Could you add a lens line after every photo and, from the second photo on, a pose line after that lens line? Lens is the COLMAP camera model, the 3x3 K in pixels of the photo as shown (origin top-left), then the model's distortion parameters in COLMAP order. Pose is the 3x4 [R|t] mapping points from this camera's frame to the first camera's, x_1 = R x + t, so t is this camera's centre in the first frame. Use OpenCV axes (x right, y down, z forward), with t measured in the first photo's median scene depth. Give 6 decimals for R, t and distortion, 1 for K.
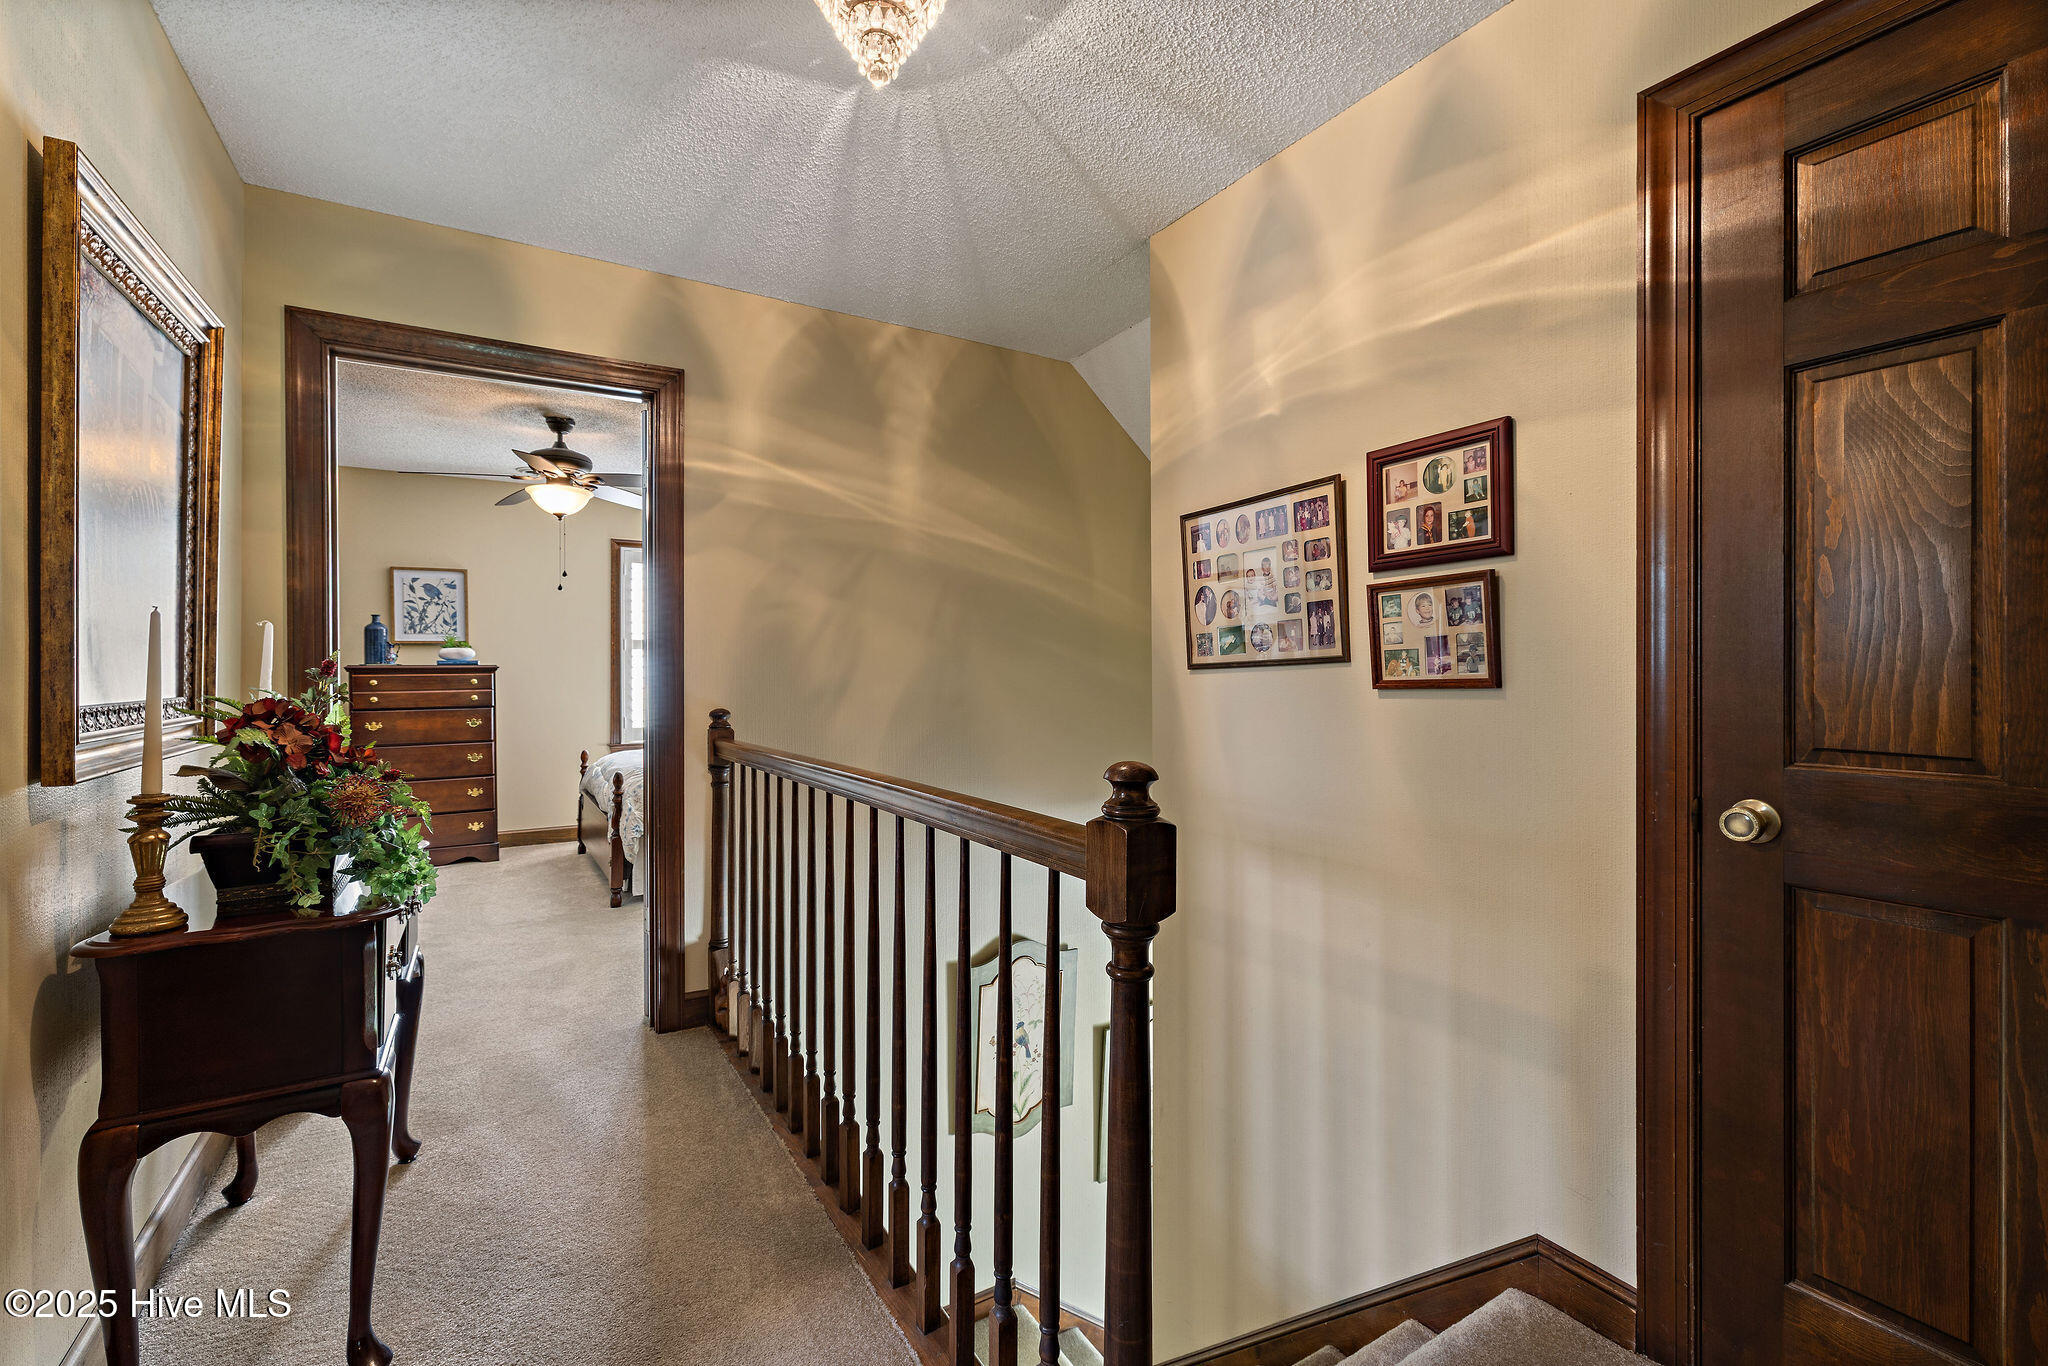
lens RADIAL K [[880.9, 0, 1022.3], [0, 880.9, 675.1], [0, 0, 1]] dist [-0.000833, 0.001311]
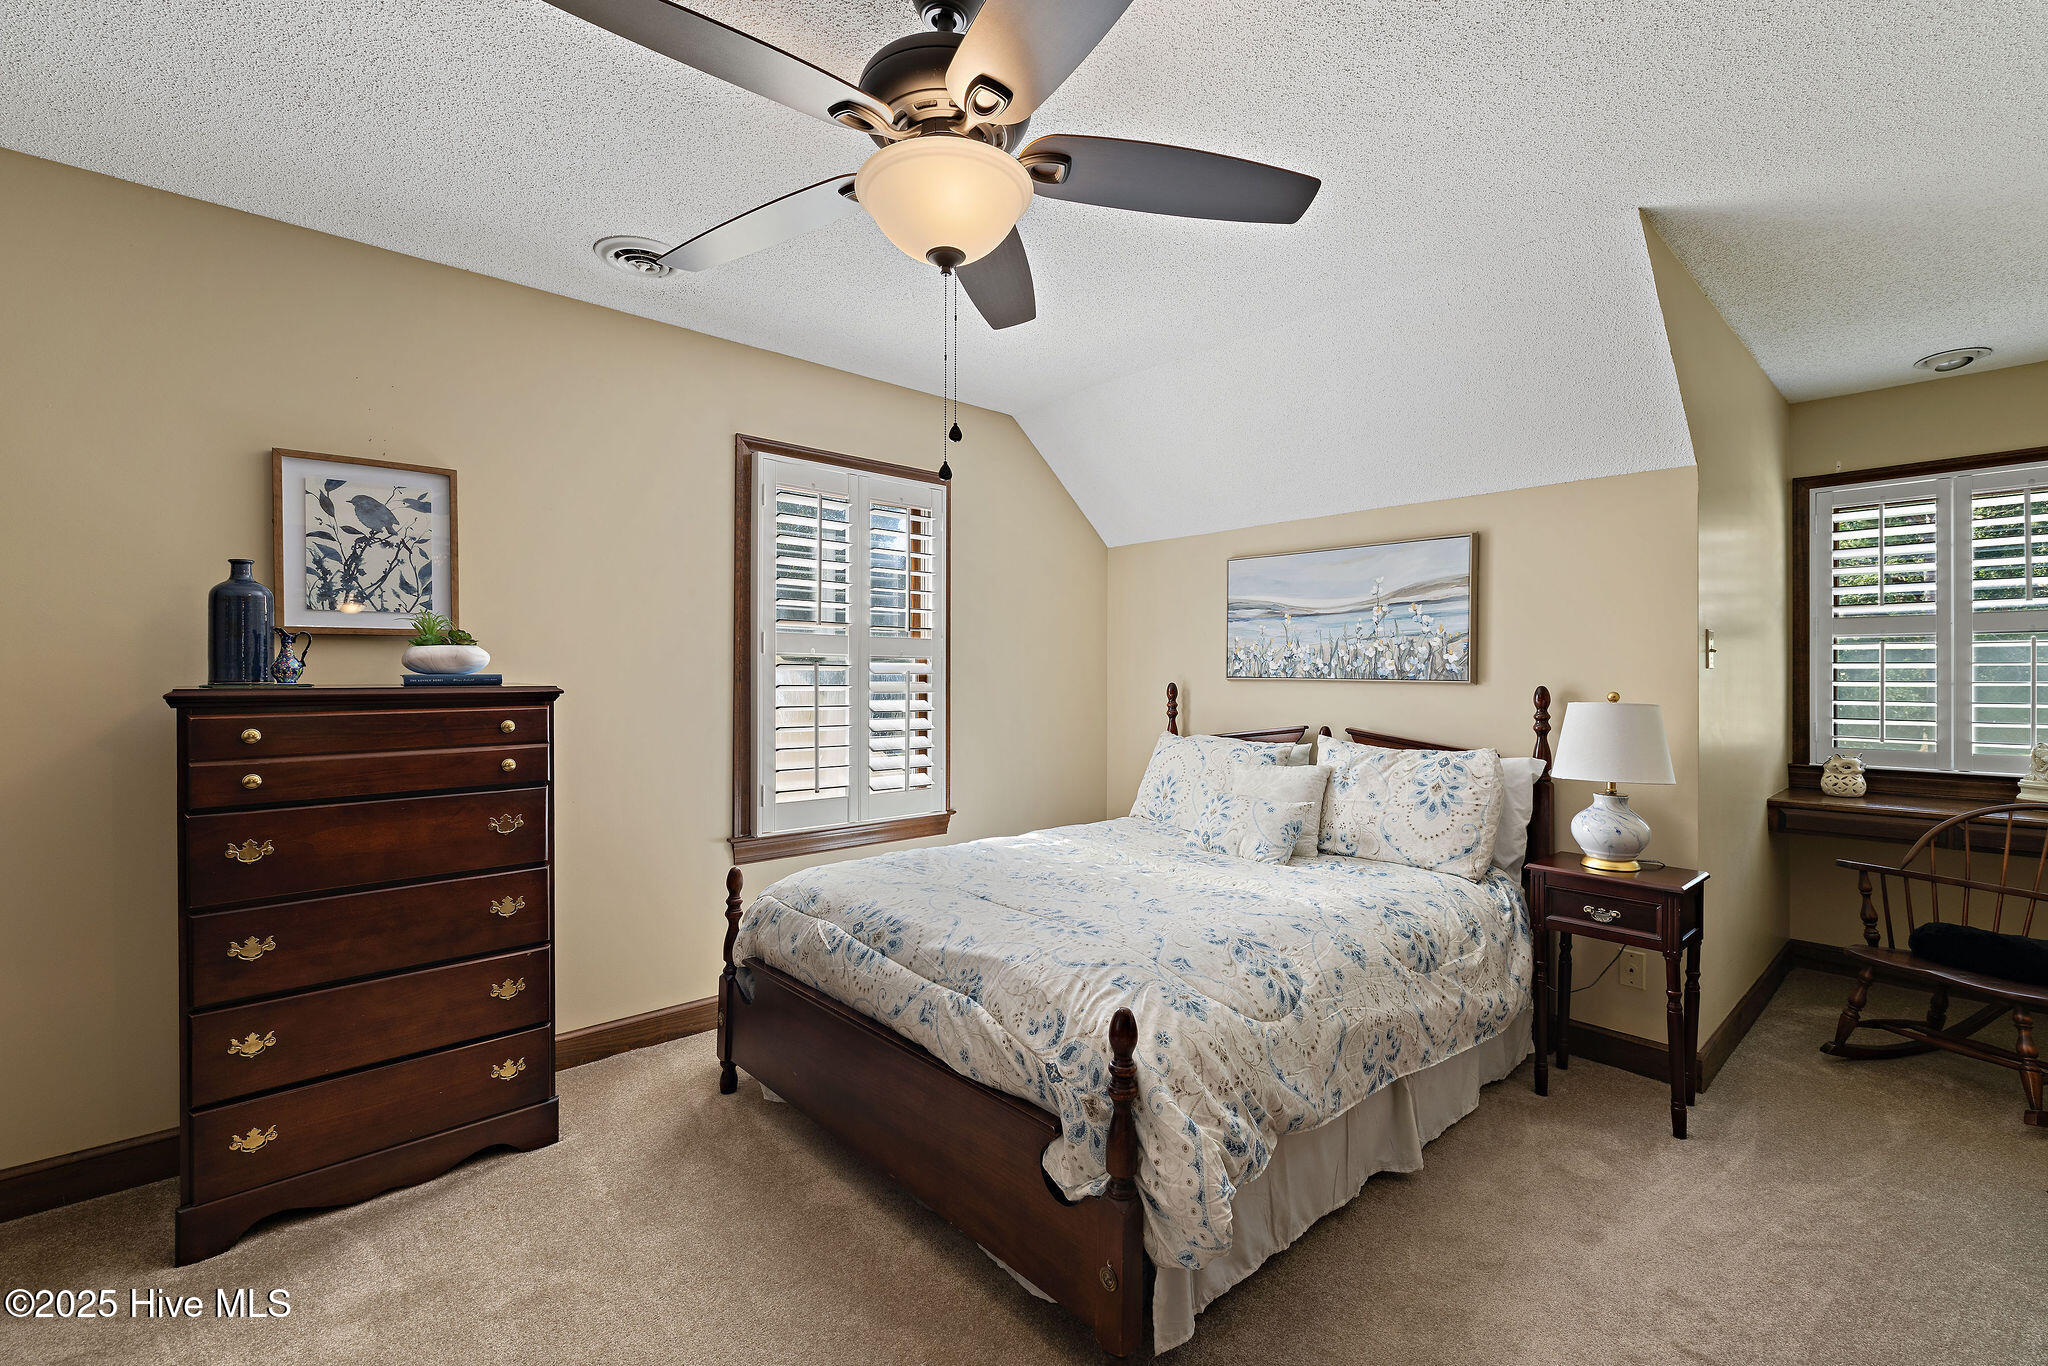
lens RADIAL K [[880.9, 0, 1025.5], [0, 880.9, 682.4], [0, 0, 1]] dist [-0.000833, 0.001311]
pose [[0.984572, 0.004729, 0.174919, -0.450787], [-0.005473, 0.999978, 0.003770, -0.016421], [-0.174897, -0.004669, 0.984576, 0.540940]]
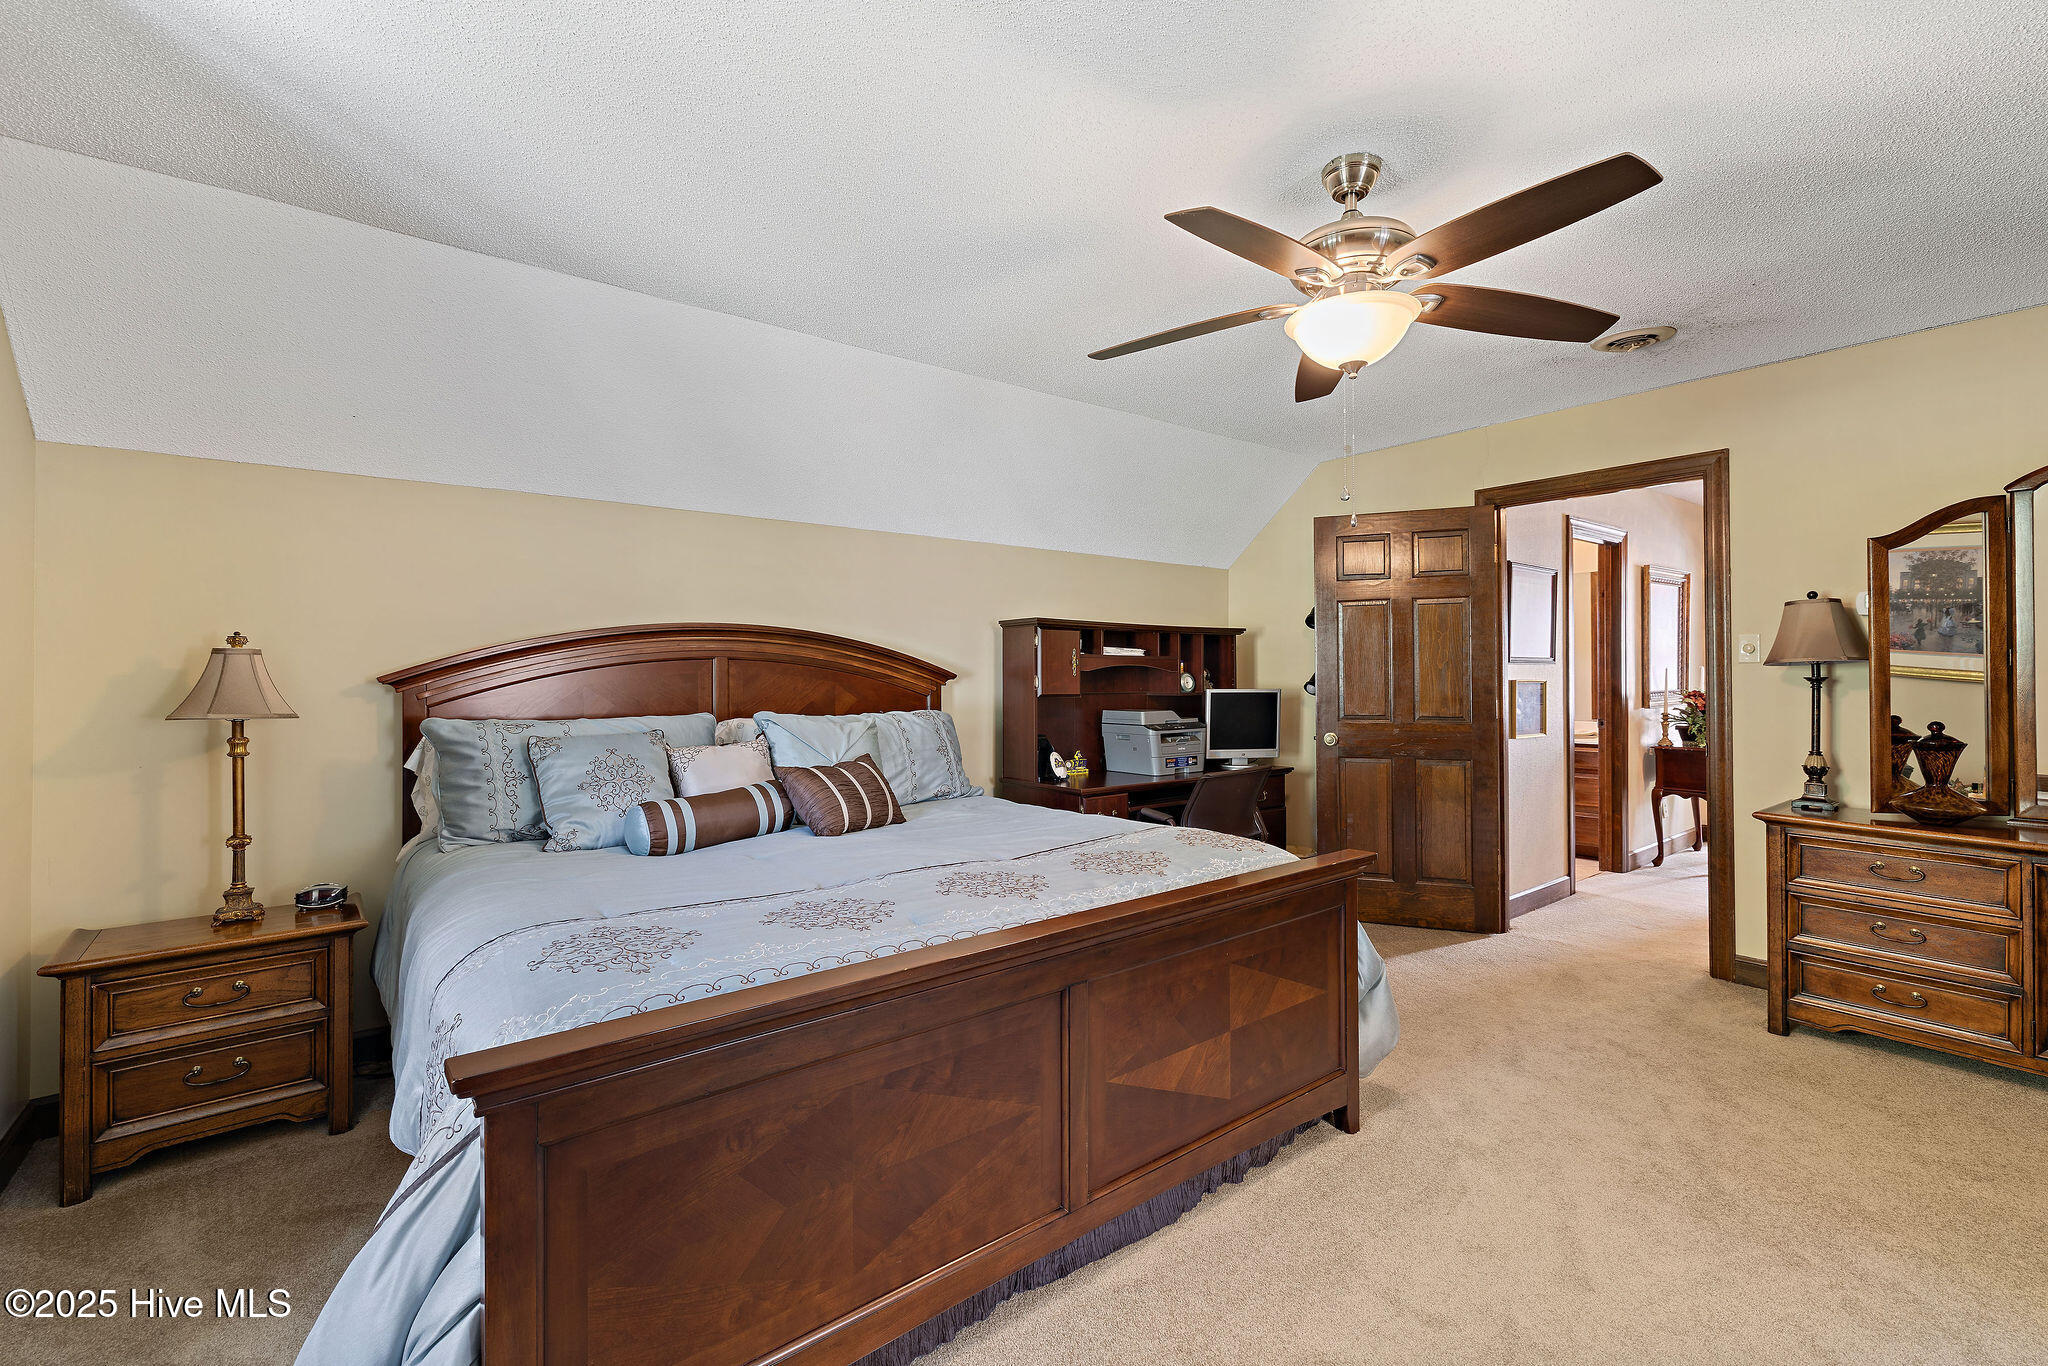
lens RADIAL K [[880.9, 0, 1024.5], [0, 880.9, 664.4], [0, 0, 1]] dist [-0.000833, 0.001311]
pose [[0.113122, 0.001174, -0.993580, 2.263025], [0.008893, 0.999958, 0.002194, -0.104077], [0.993541, -0.009084, 0.113107, -1.998870]]
